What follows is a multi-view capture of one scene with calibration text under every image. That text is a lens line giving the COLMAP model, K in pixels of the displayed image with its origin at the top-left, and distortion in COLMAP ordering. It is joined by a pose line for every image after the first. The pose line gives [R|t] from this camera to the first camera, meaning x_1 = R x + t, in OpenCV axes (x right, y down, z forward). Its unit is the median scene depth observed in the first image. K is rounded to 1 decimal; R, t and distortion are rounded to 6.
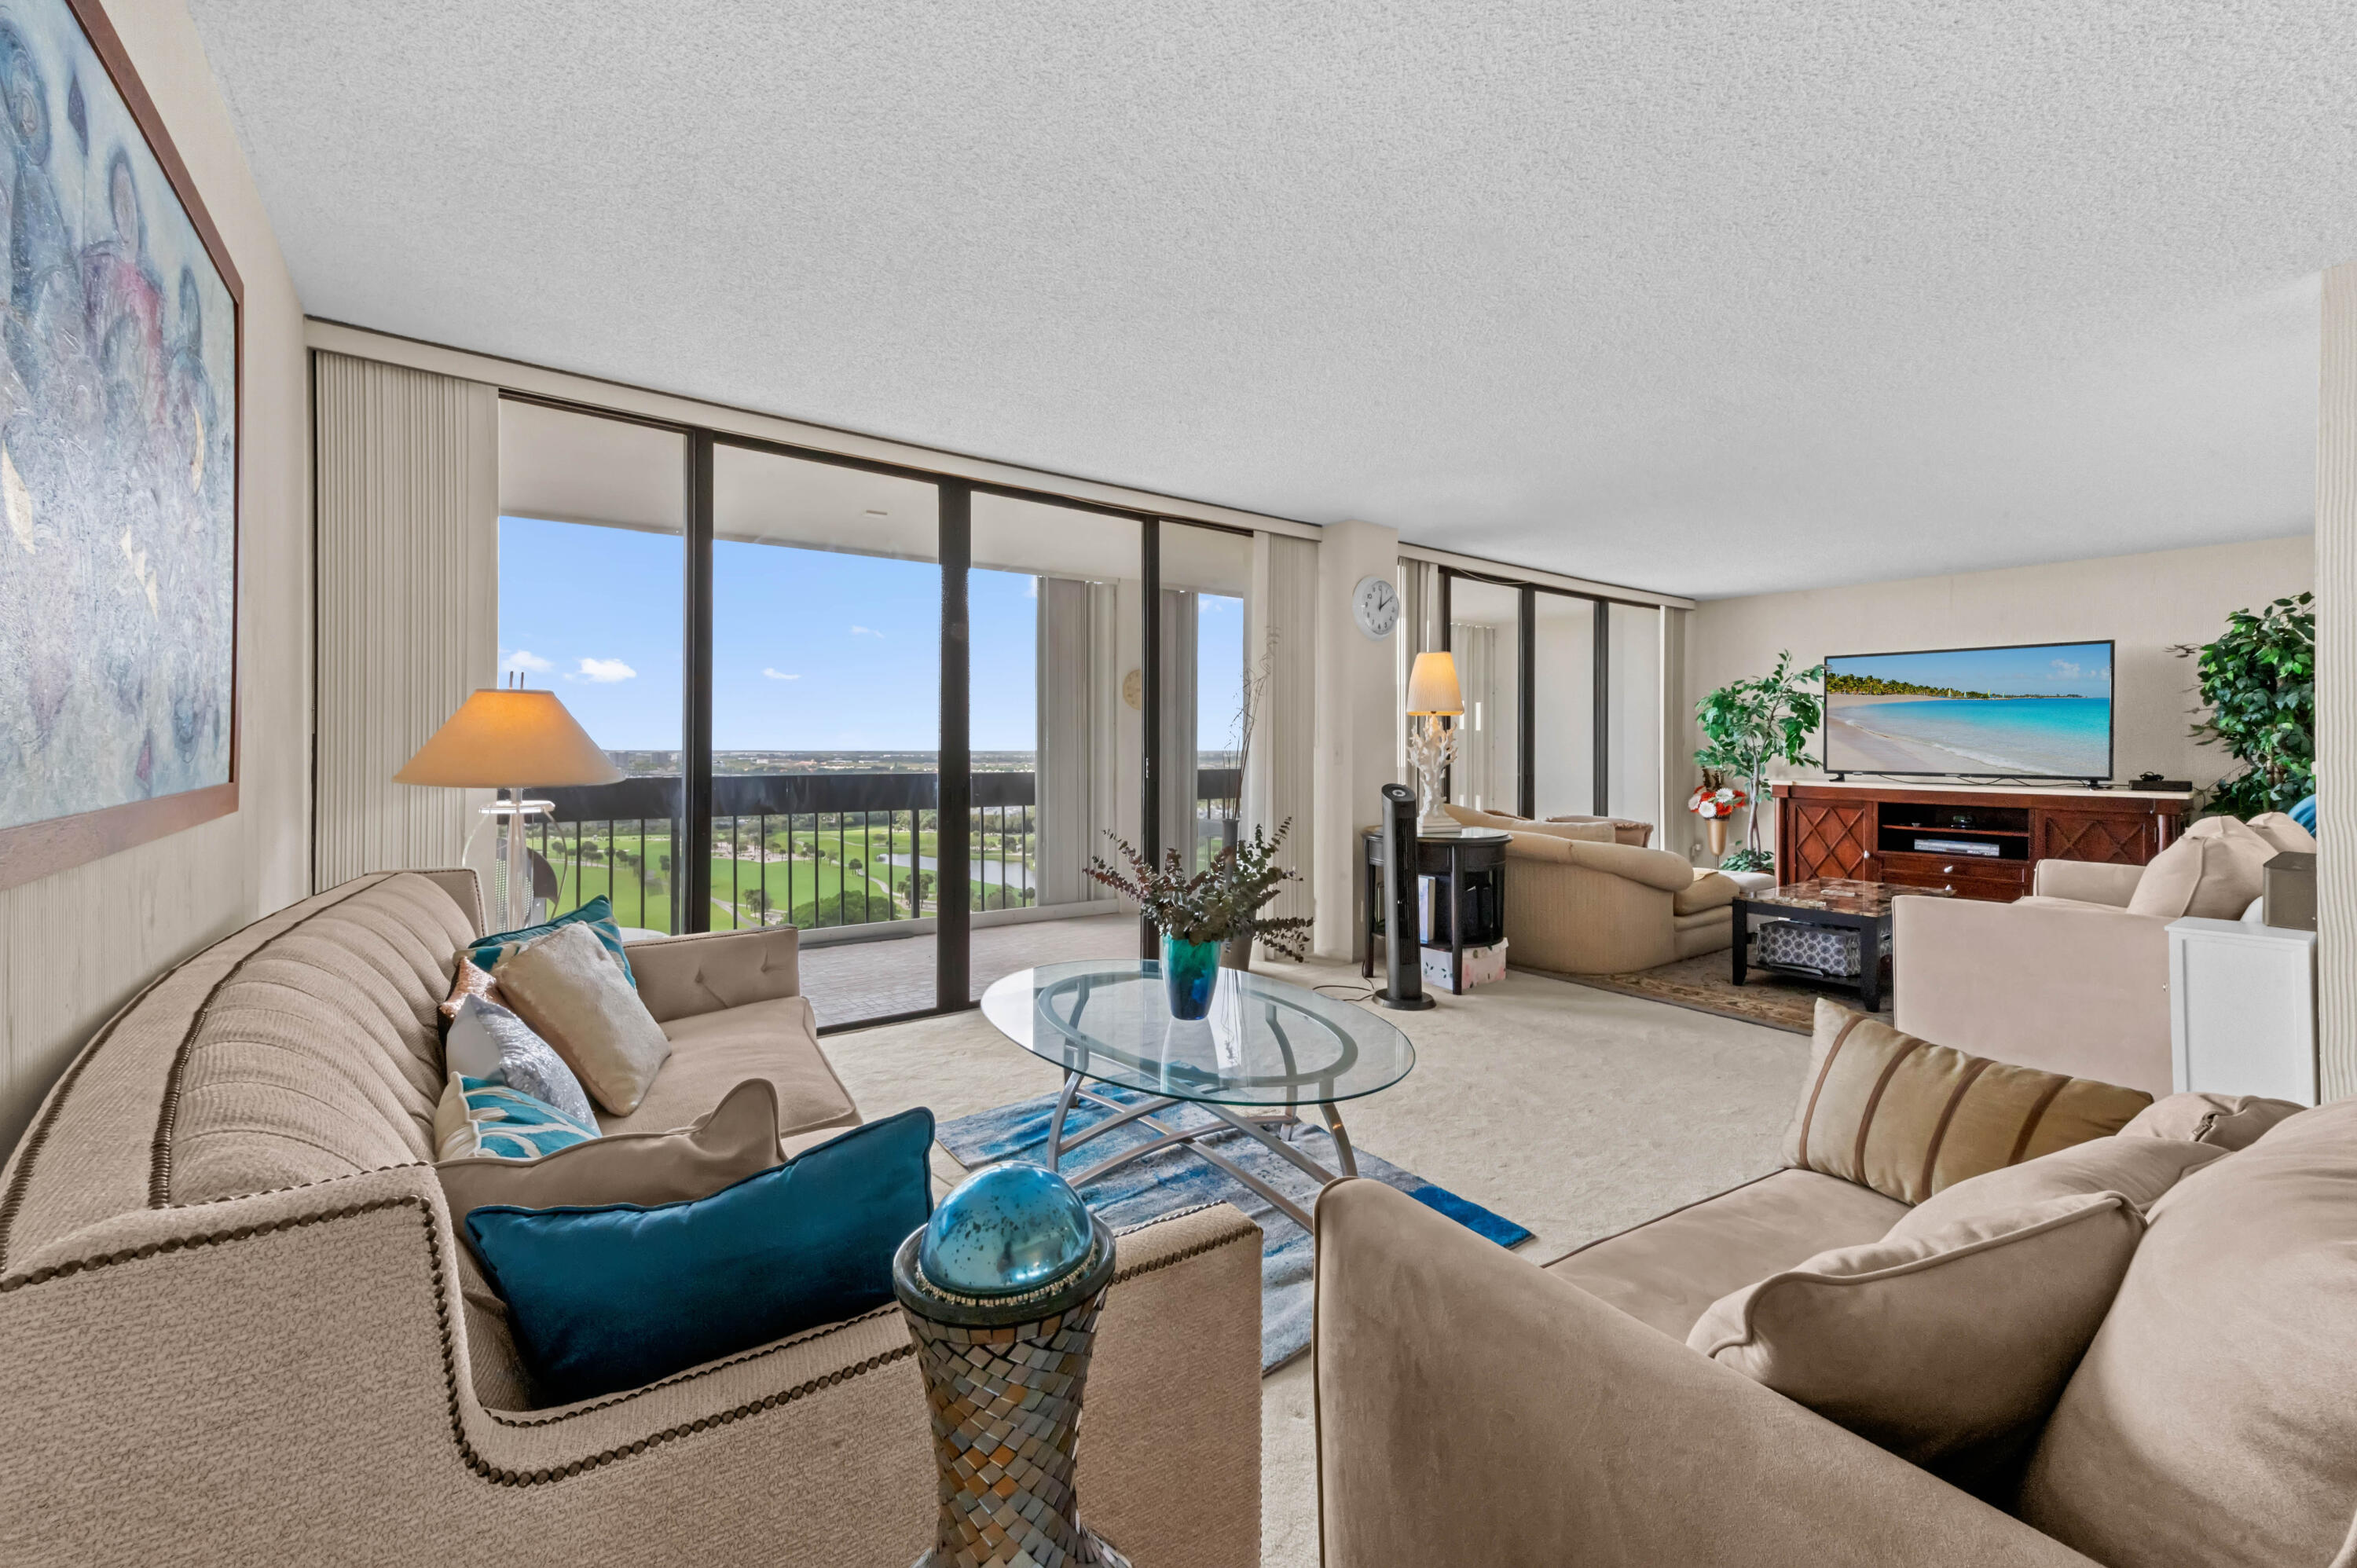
lens RADIAL K [[970.9, 0, 1165.7], [0, 970.9, 735.9], [0, 0, 1]] dist [0.019987, -0.001182]
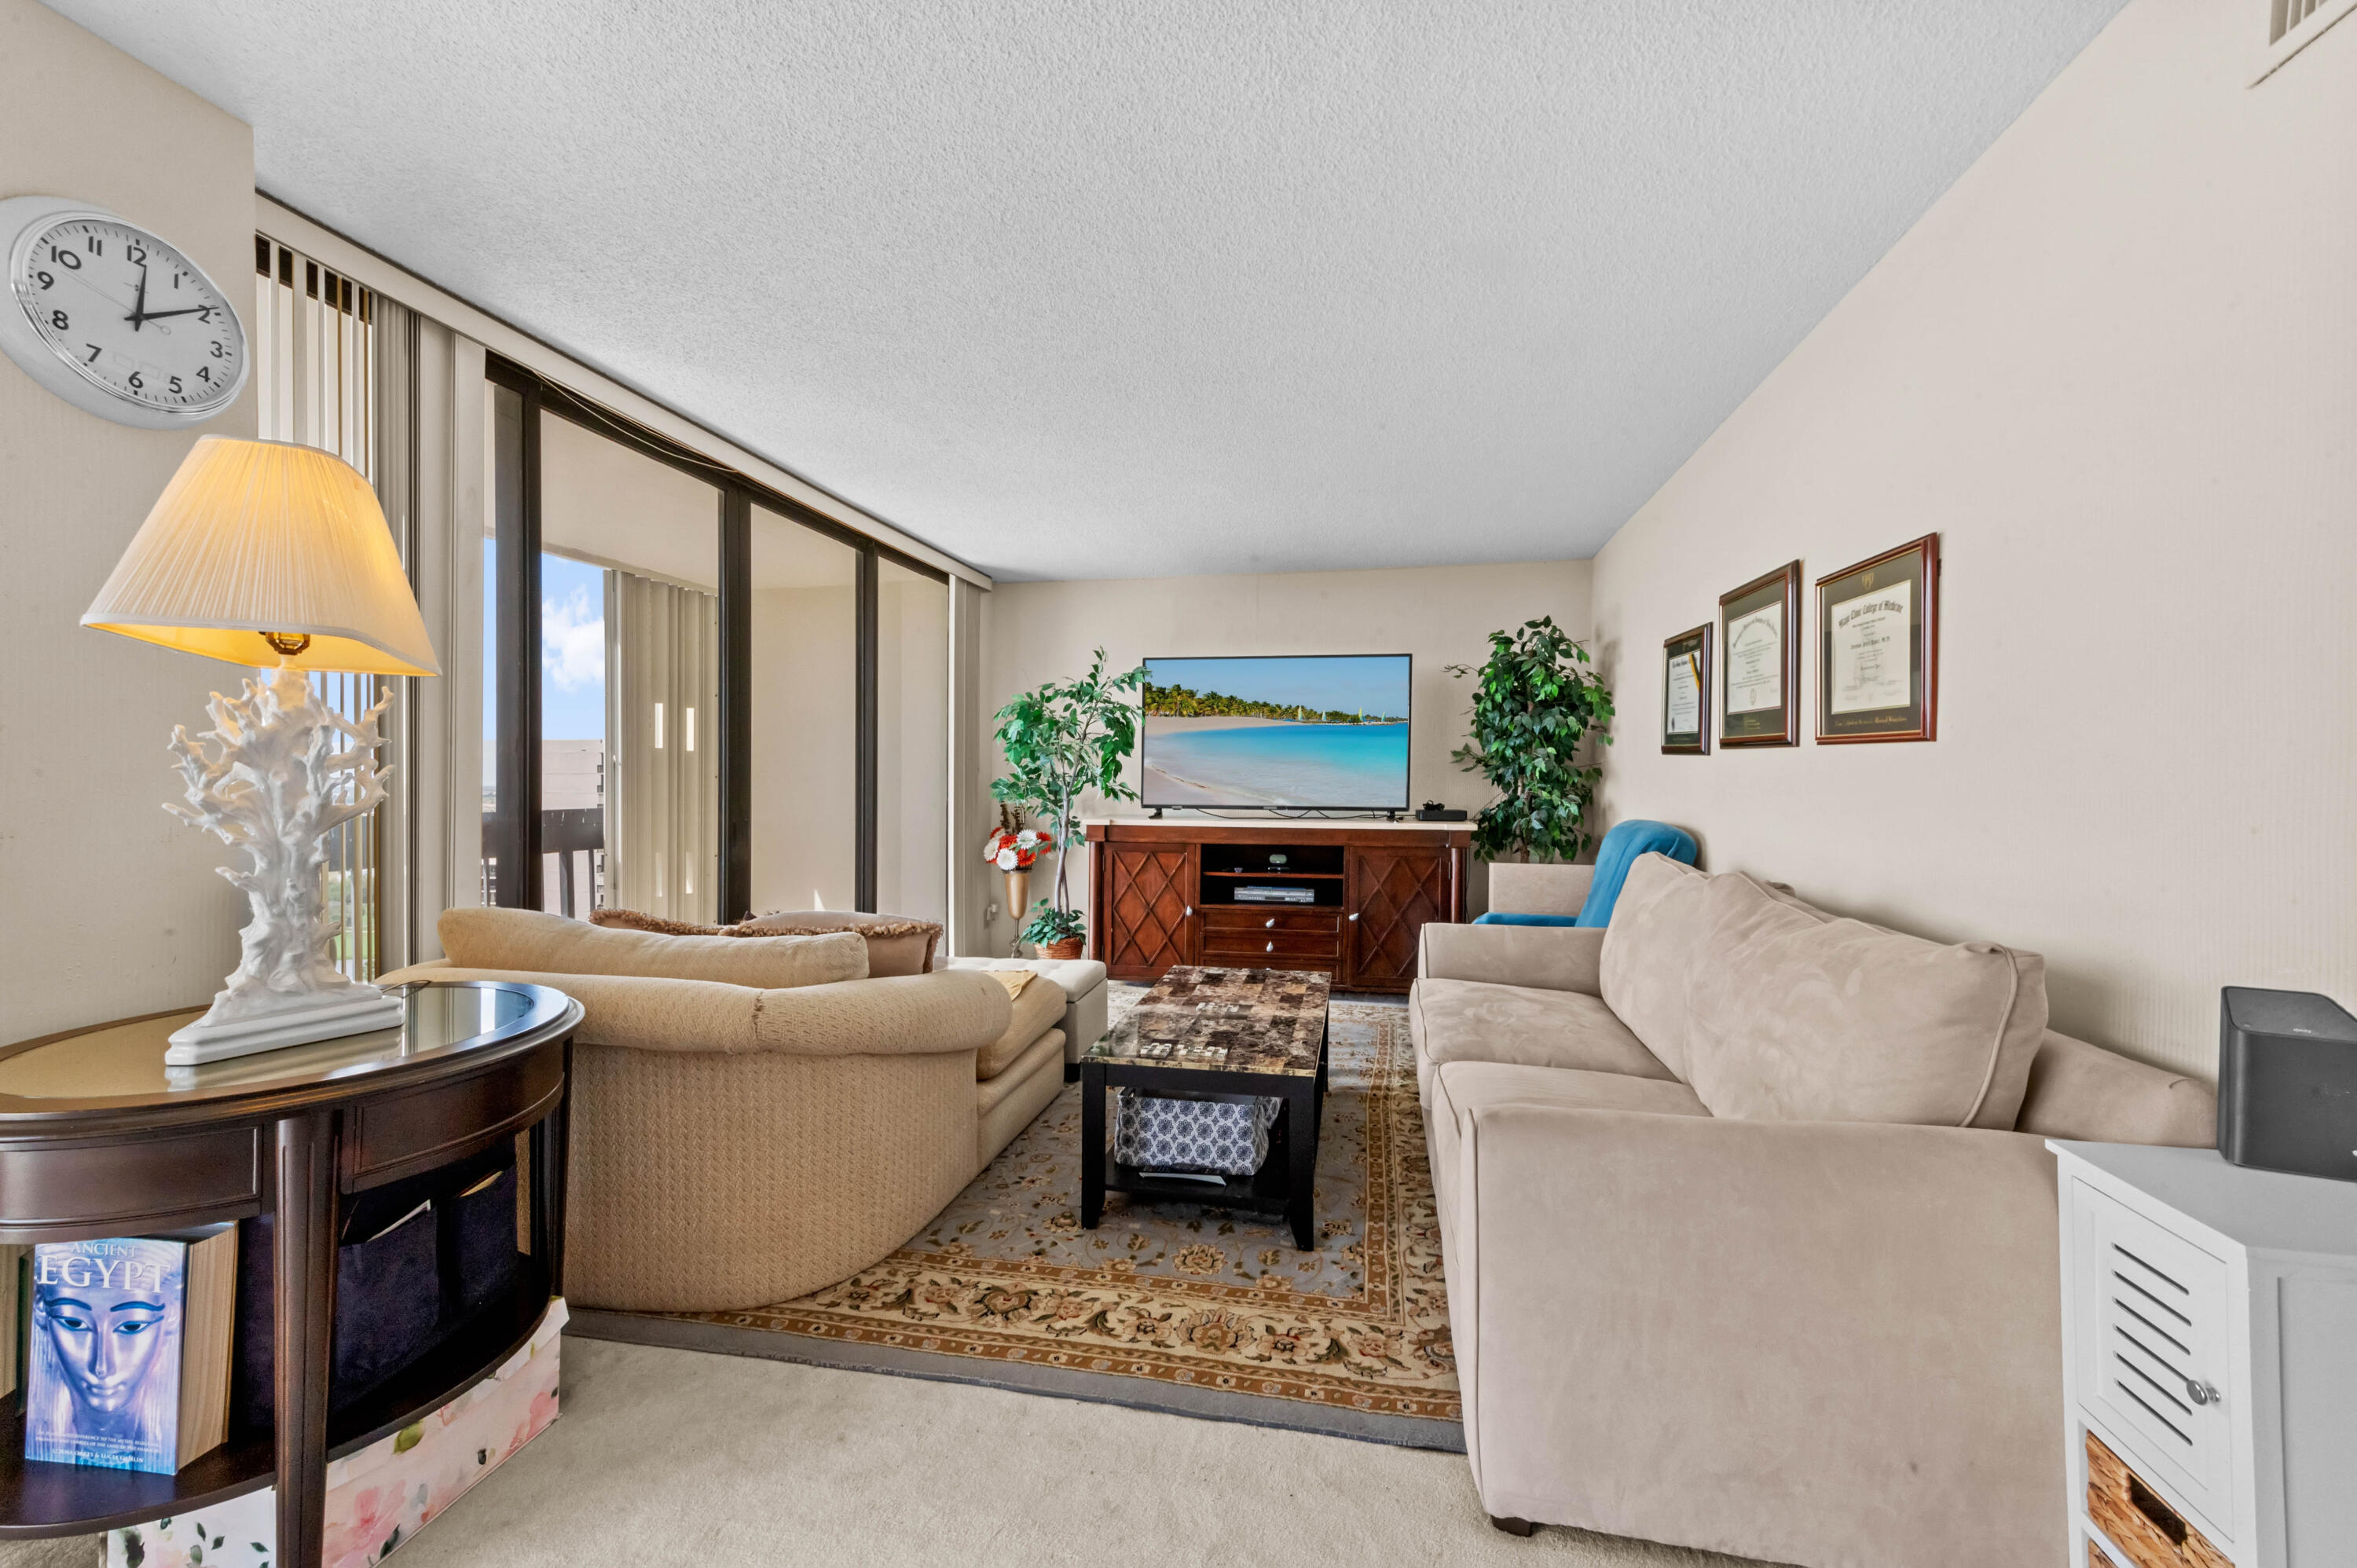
lens RADIAL K [[970.9, 0, 1199.6], [0, 970.9, 785.8], [0, 0, 1]] dist [0.019987, -0.001182]
pose [[0.748075, -0.005518, 0.663591, 0.197144], [-0.005402, 0.999882, 0.014405, 0.008986], [-0.663592, -0.014361, 0.747957, 0.398384]]
